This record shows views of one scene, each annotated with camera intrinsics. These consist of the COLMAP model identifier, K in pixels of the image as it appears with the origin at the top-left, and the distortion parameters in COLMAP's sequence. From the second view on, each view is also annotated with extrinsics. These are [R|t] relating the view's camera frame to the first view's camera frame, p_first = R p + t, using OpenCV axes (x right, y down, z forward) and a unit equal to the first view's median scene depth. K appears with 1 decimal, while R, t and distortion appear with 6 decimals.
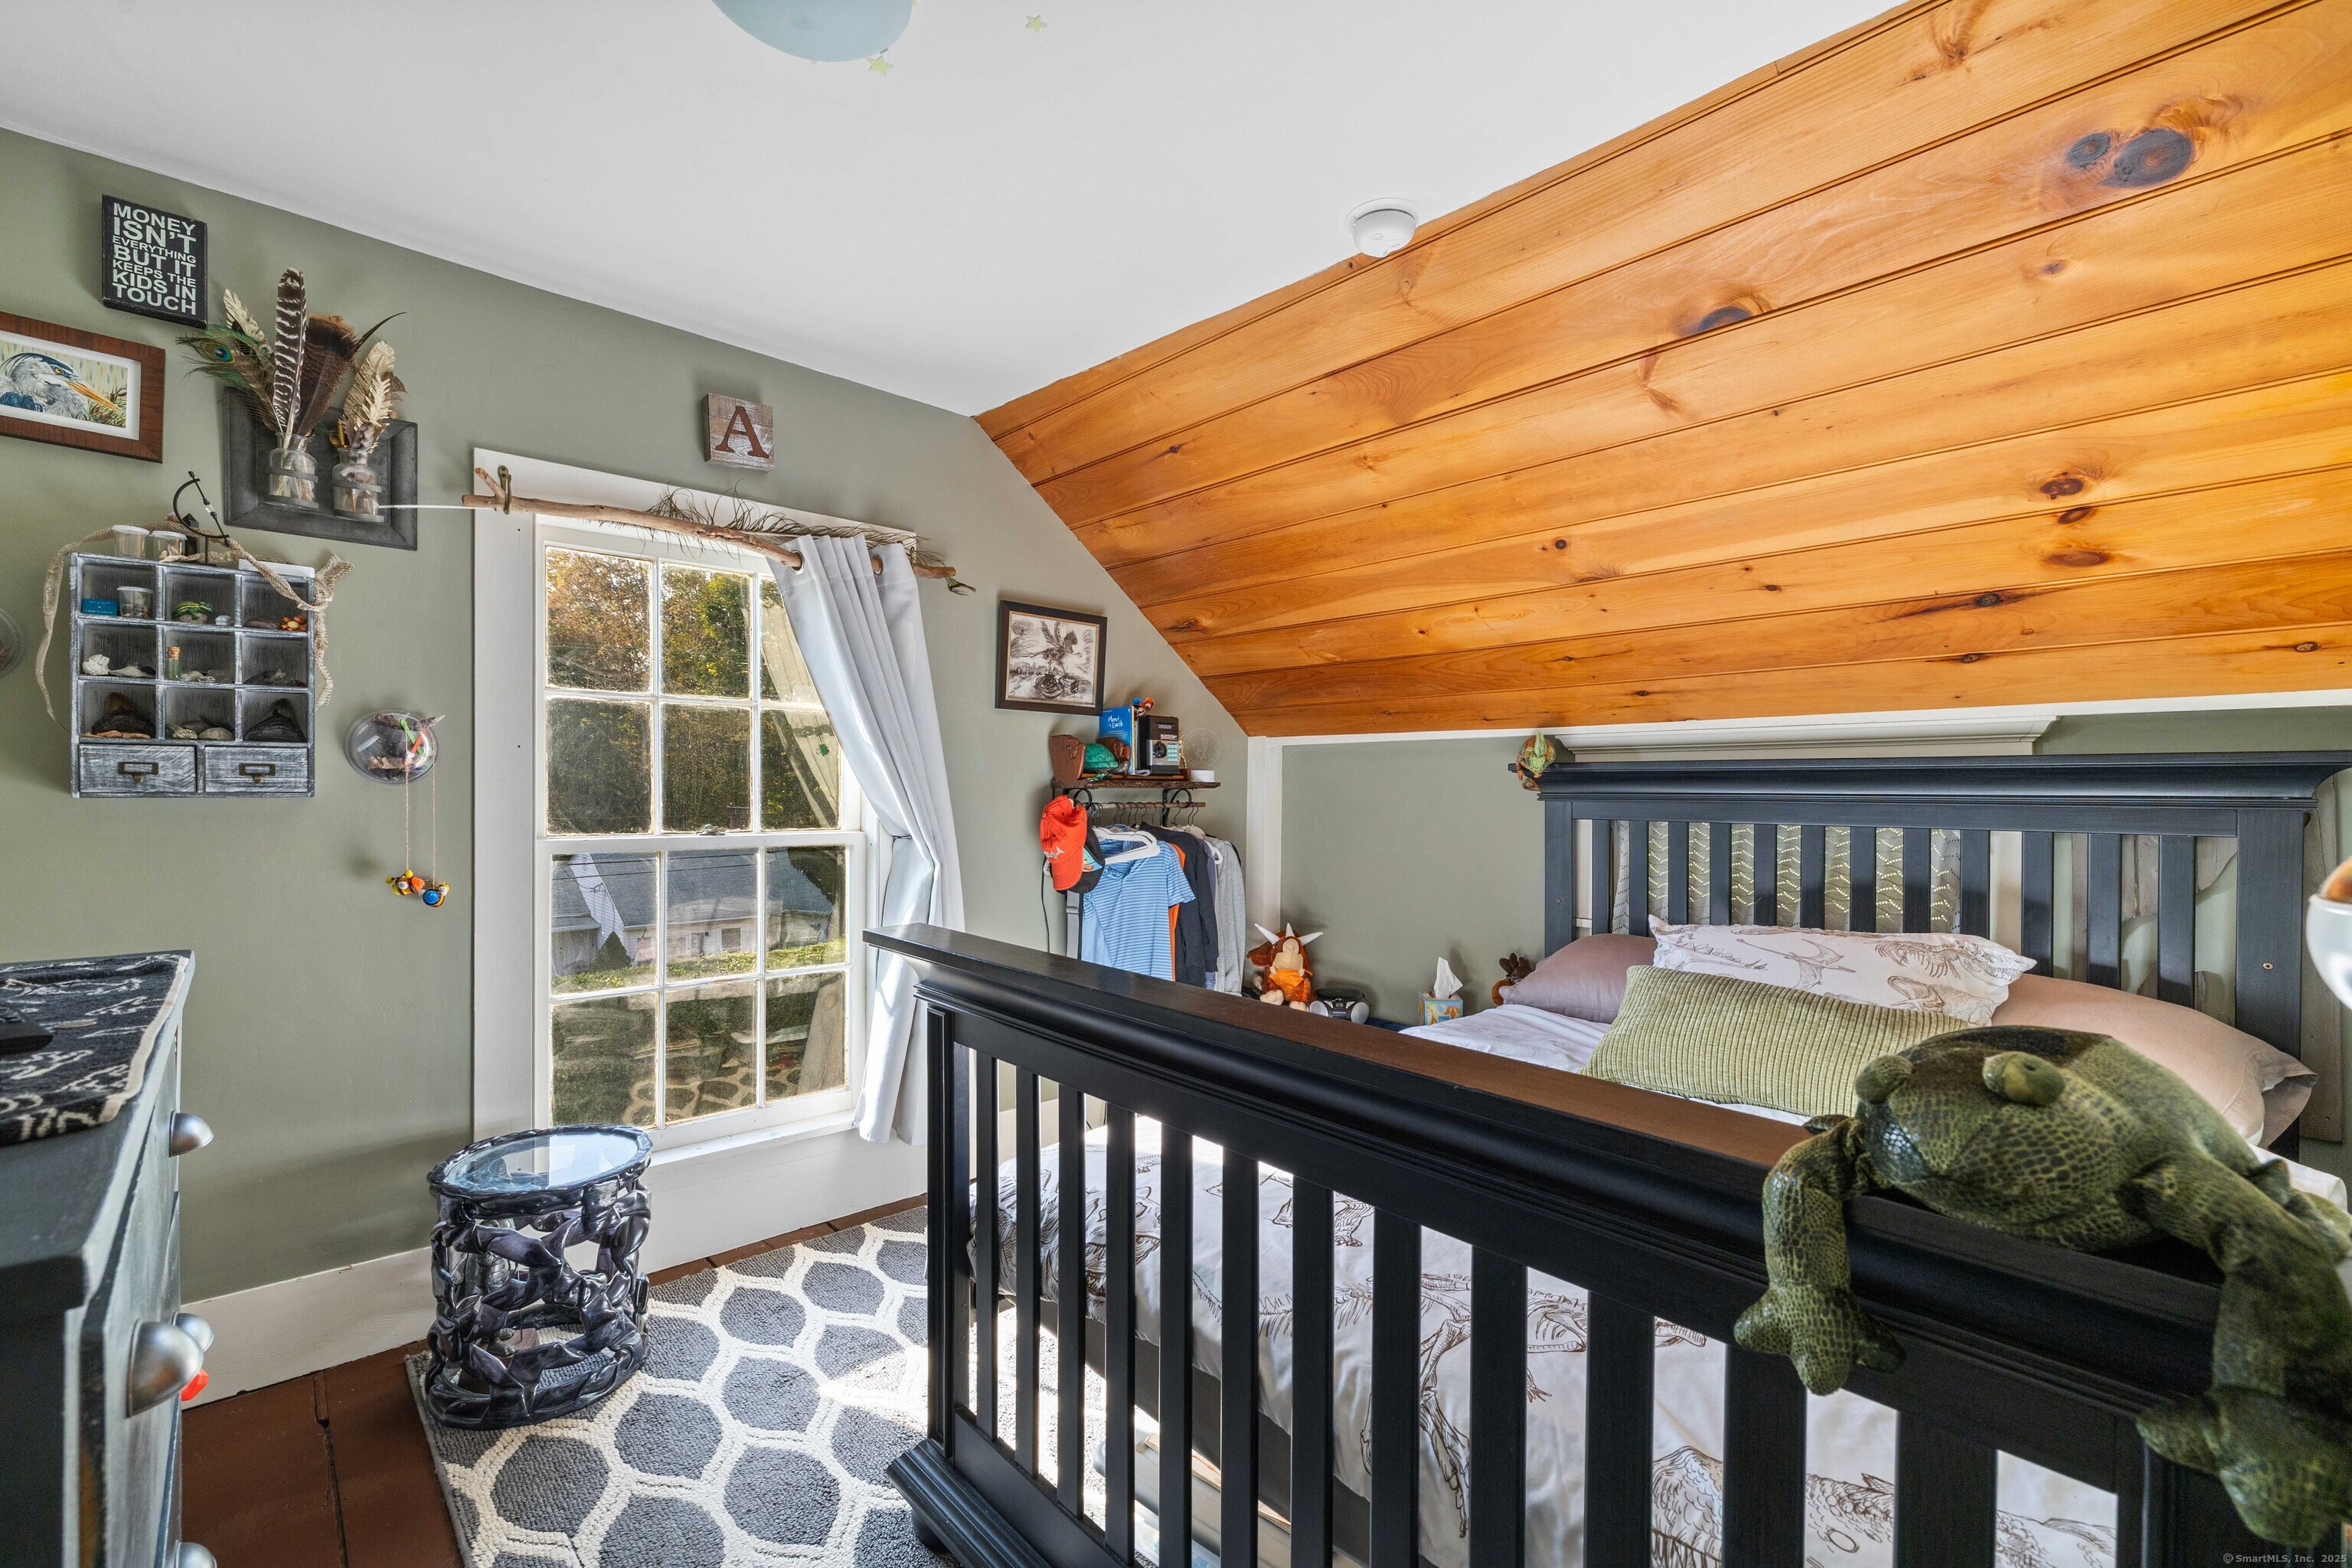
lens RADIAL K [[1000.5, 0, 1162.3], [0, 1000.5, 802.2], [0, 0, 1]] dist [-0.001262, 0.000998]
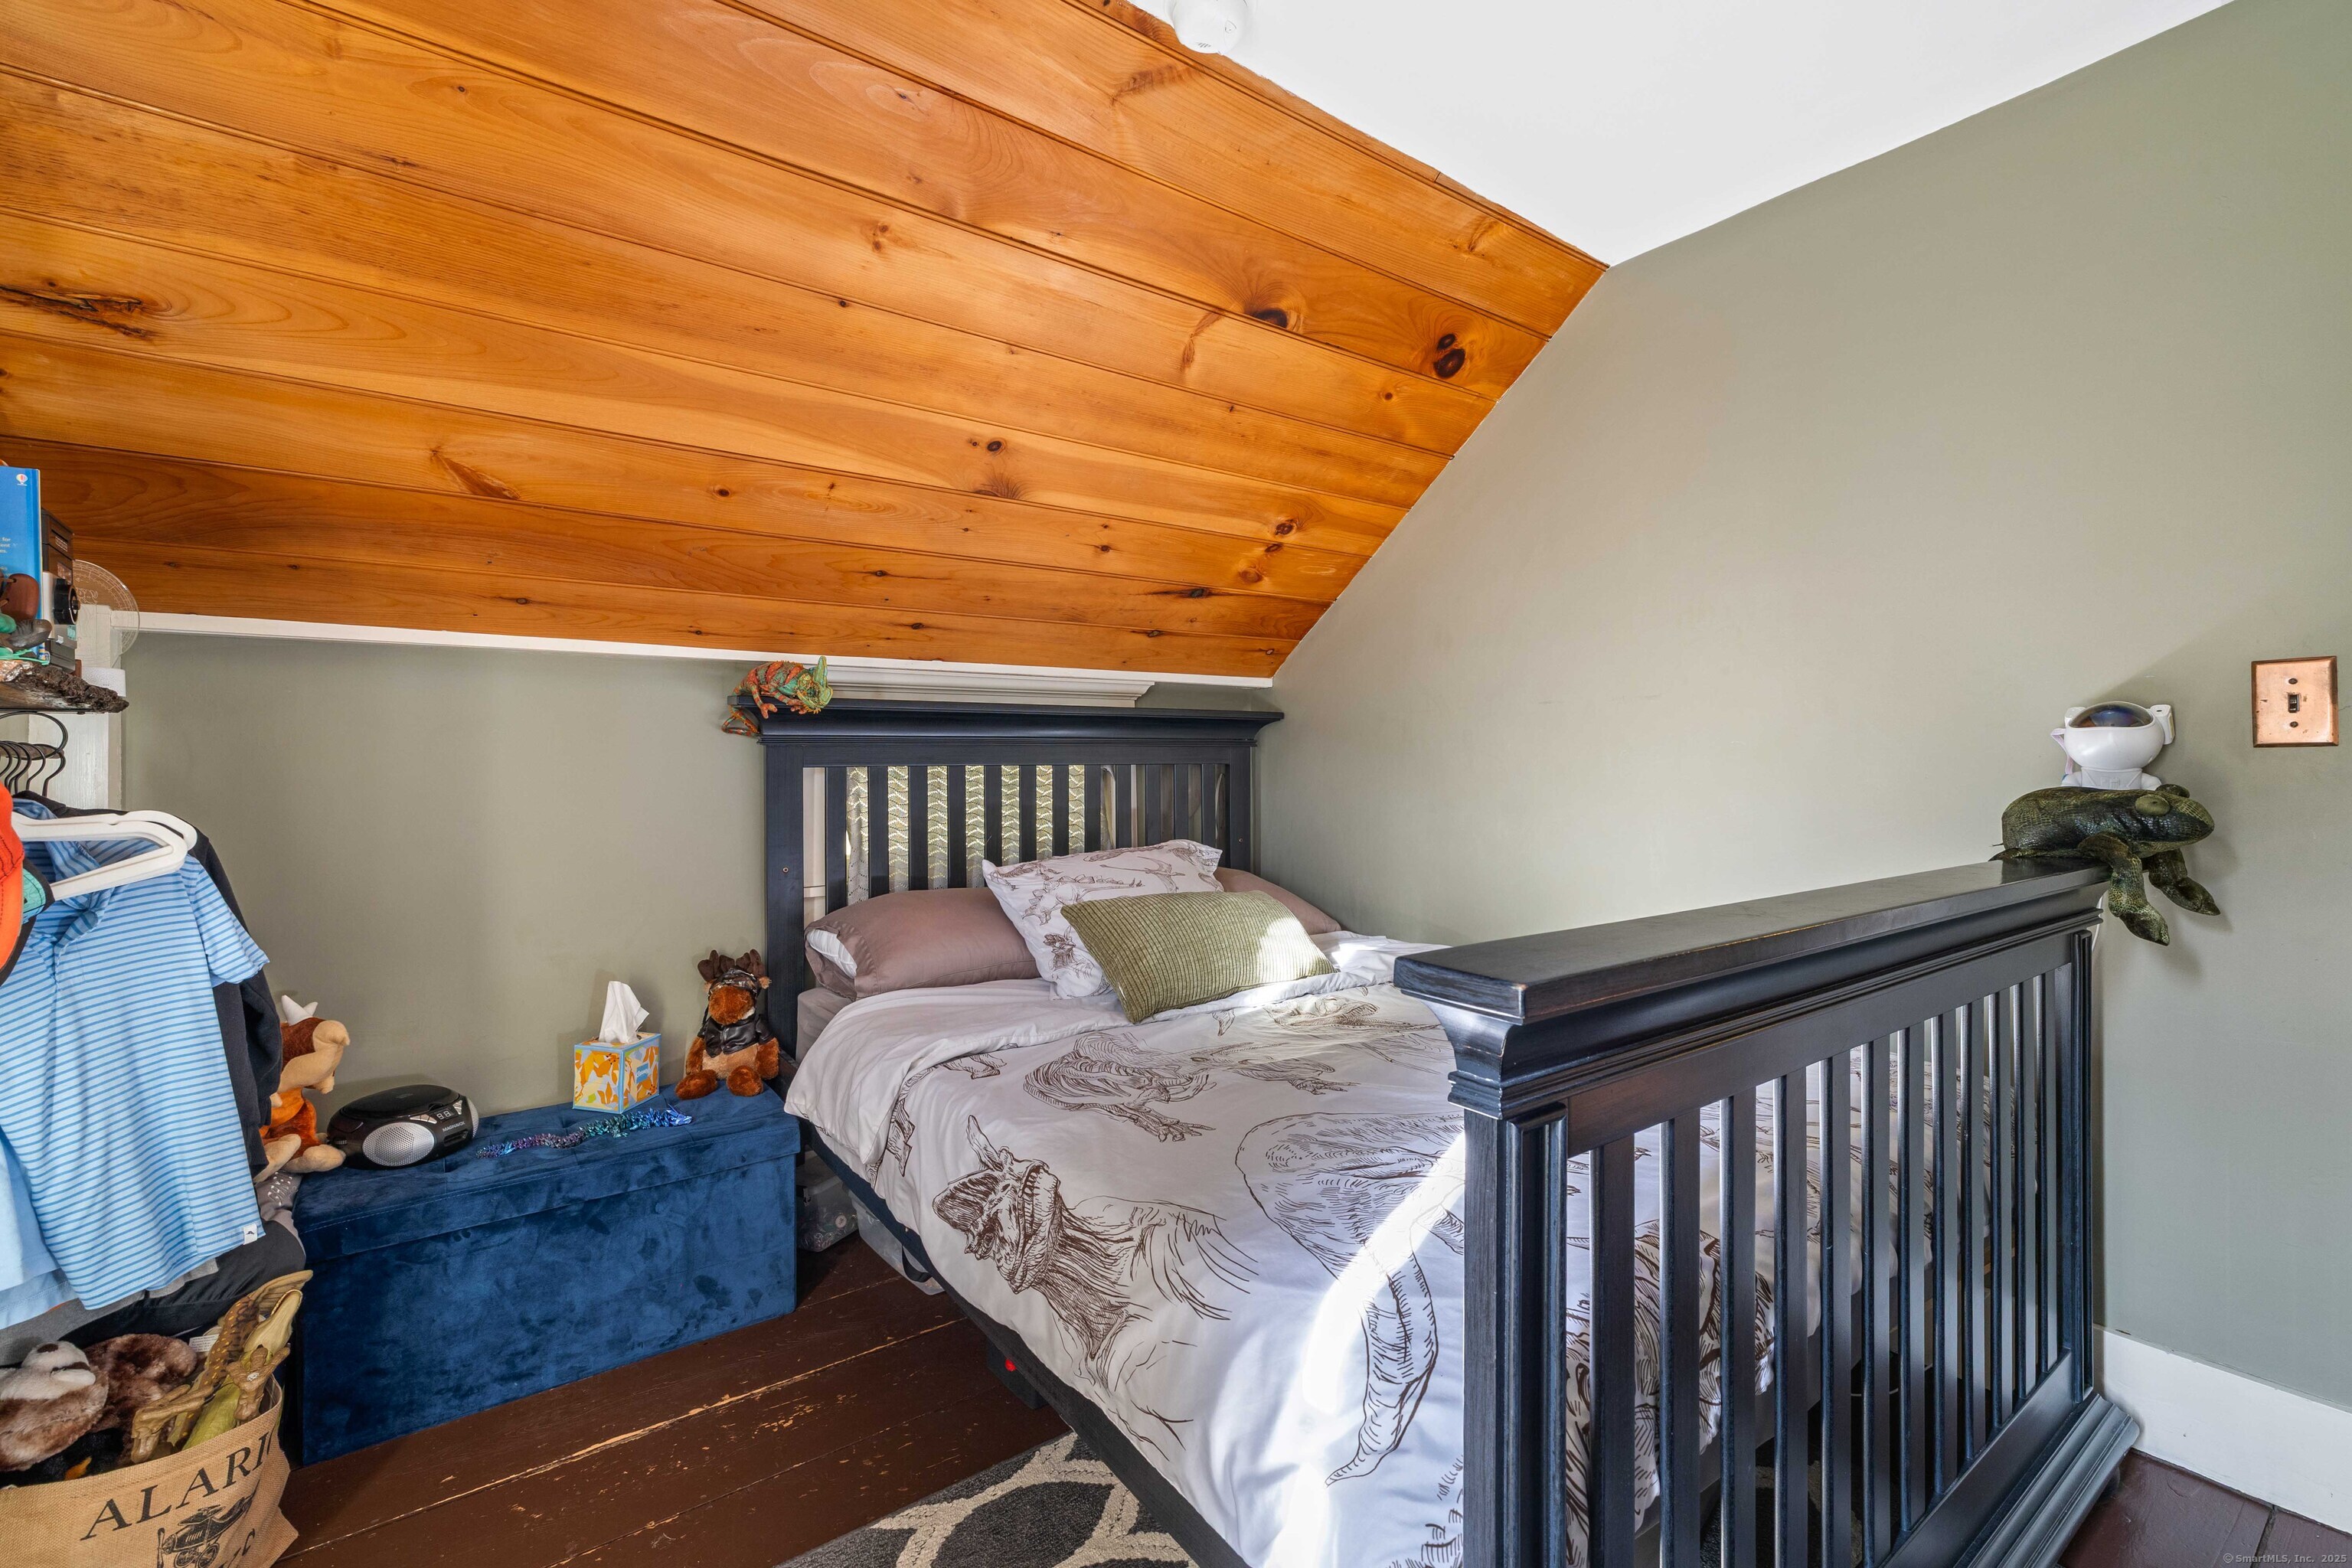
lens RADIAL K [[1000.5, 0, 1184.9], [0, 1000.5, 767.7], [0, 0, 1]] dist [-0.001262, 0.000998]
pose [[0.115571, -0.007726, 0.993269, -0.413882], [0.022674, 0.999730, 0.005138, 0.022612], [-0.993040, 0.021927, 0.115715, 0.660053]]
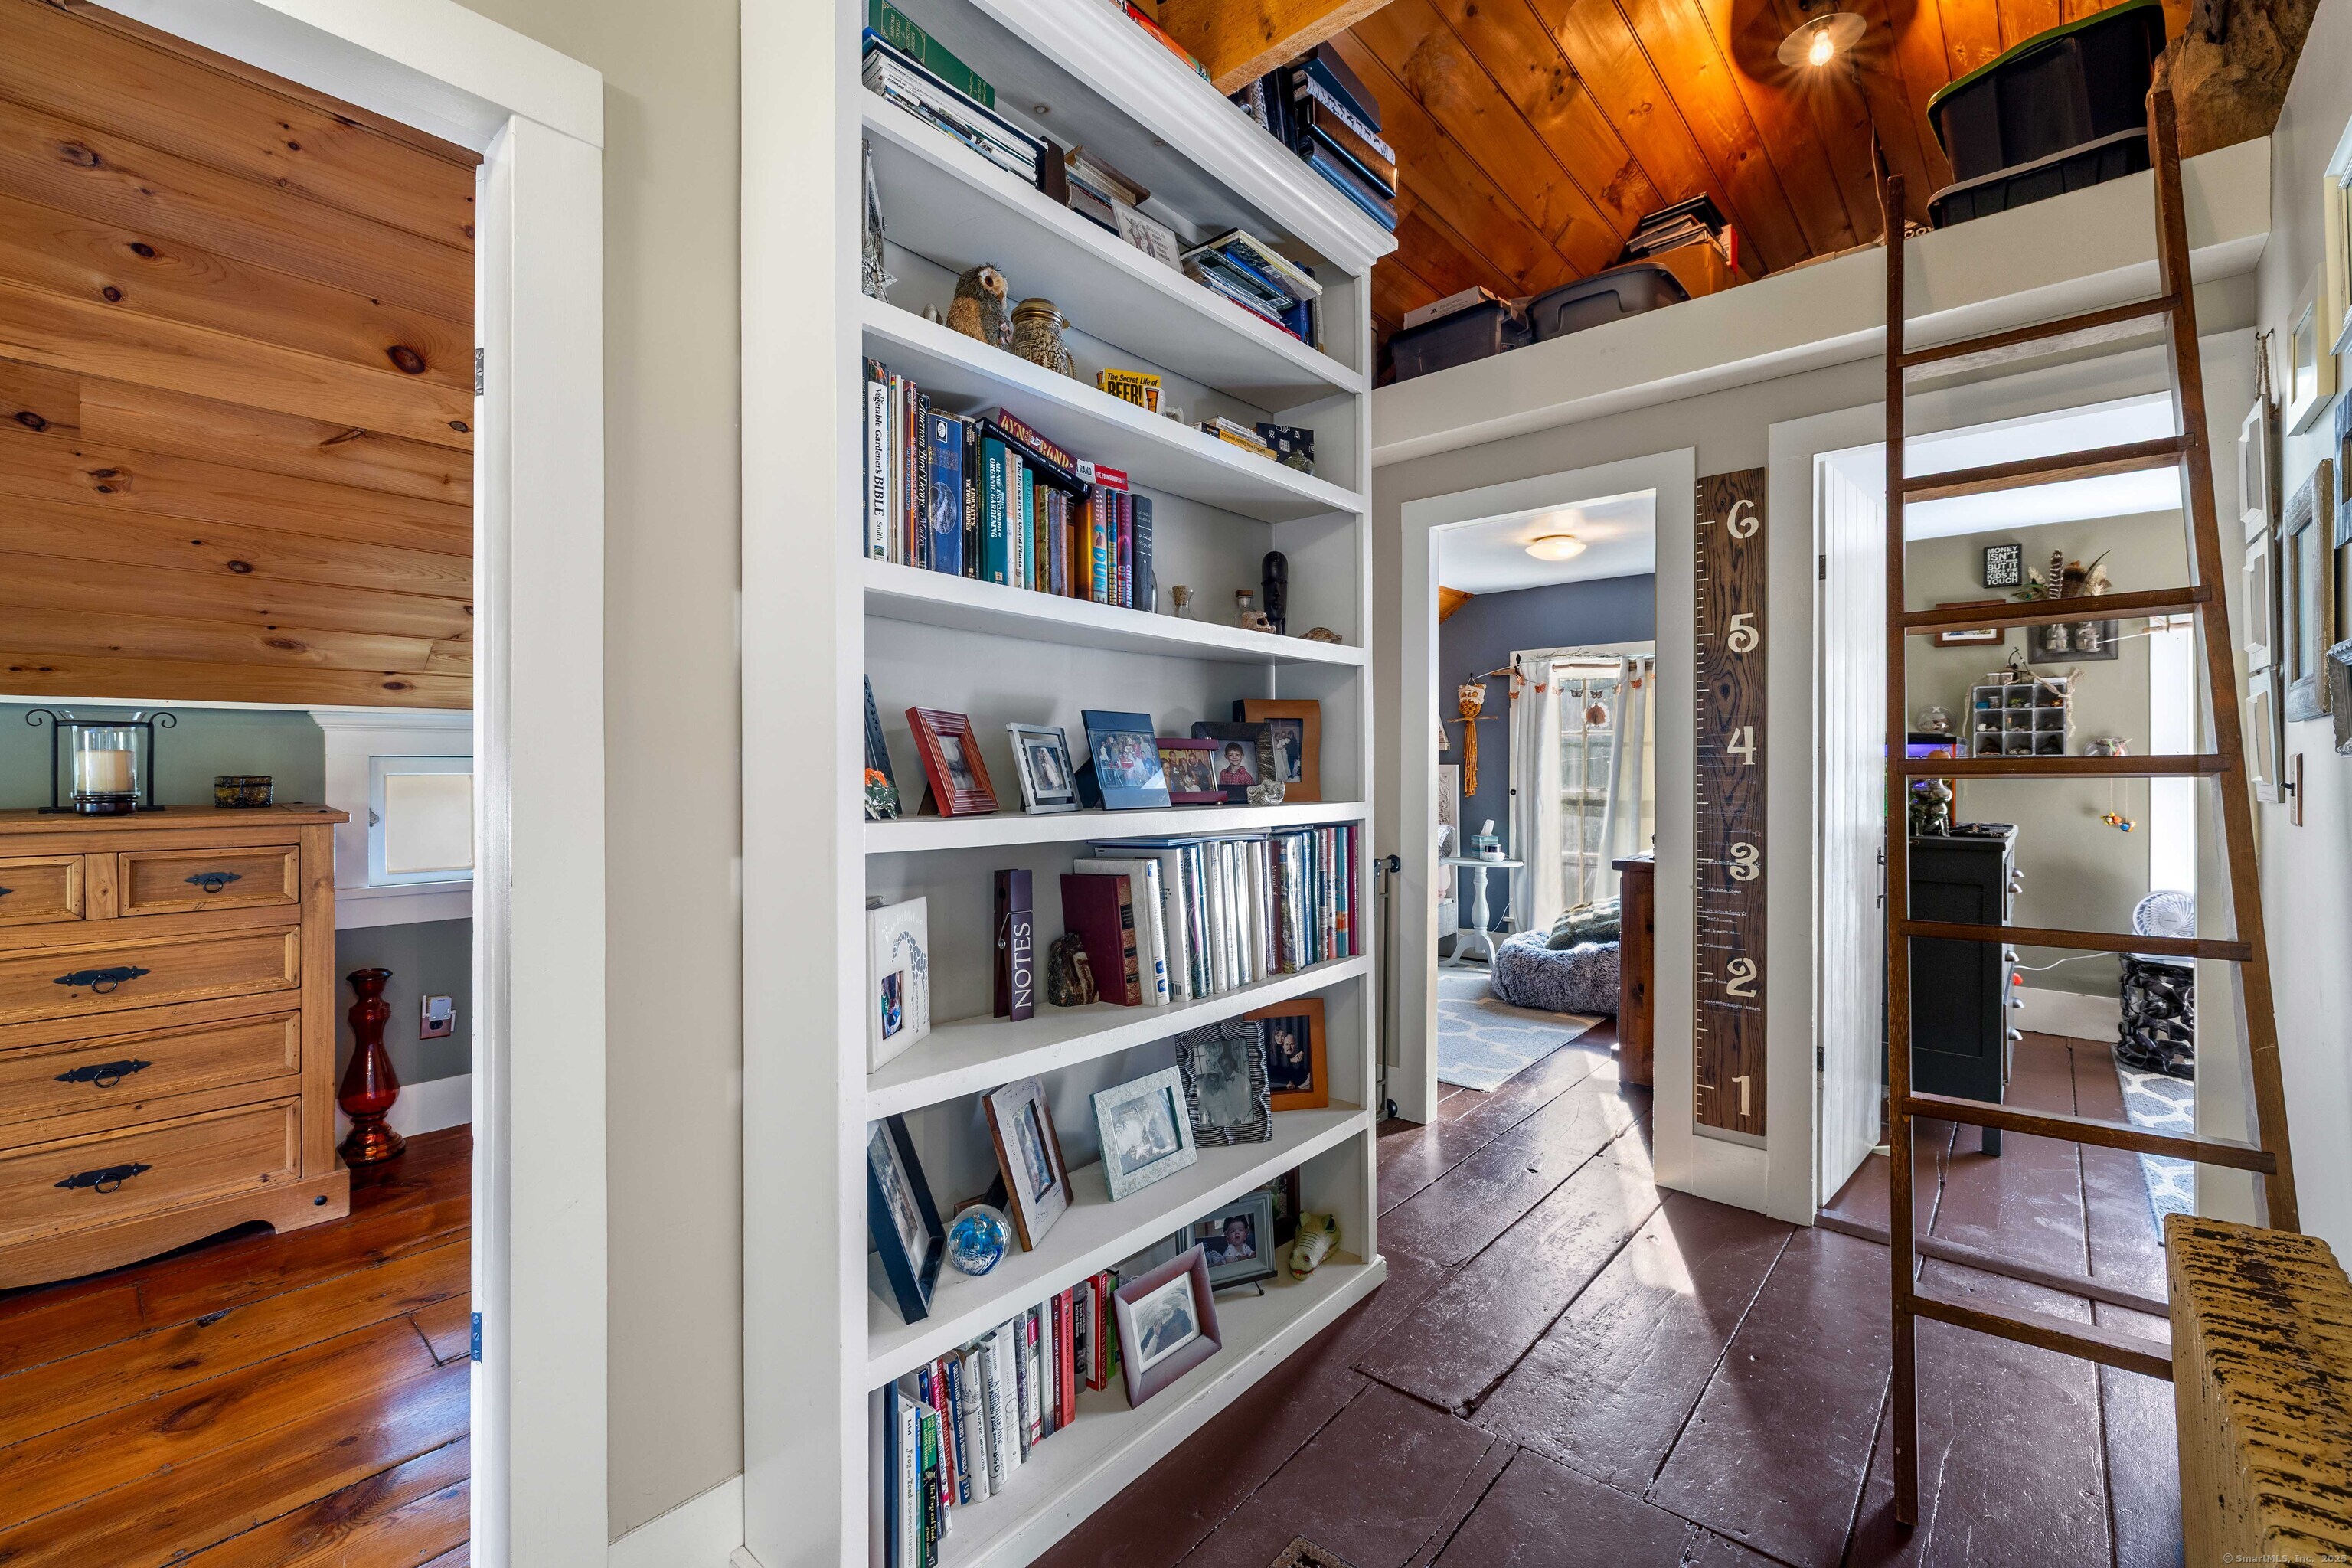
lens RADIAL K [[1000.5, 0, 1163.2], [0, 1000.5, 768.5], [0, 0, 1]] dist [-0.001262, 0.000998]
pose [[0.106682, -0.012347, -0.994217, 1.085176], [-0.018395, 0.999727, -0.014390, 0.039921], [0.994123, 0.019824, 0.106426, -1.165322]]
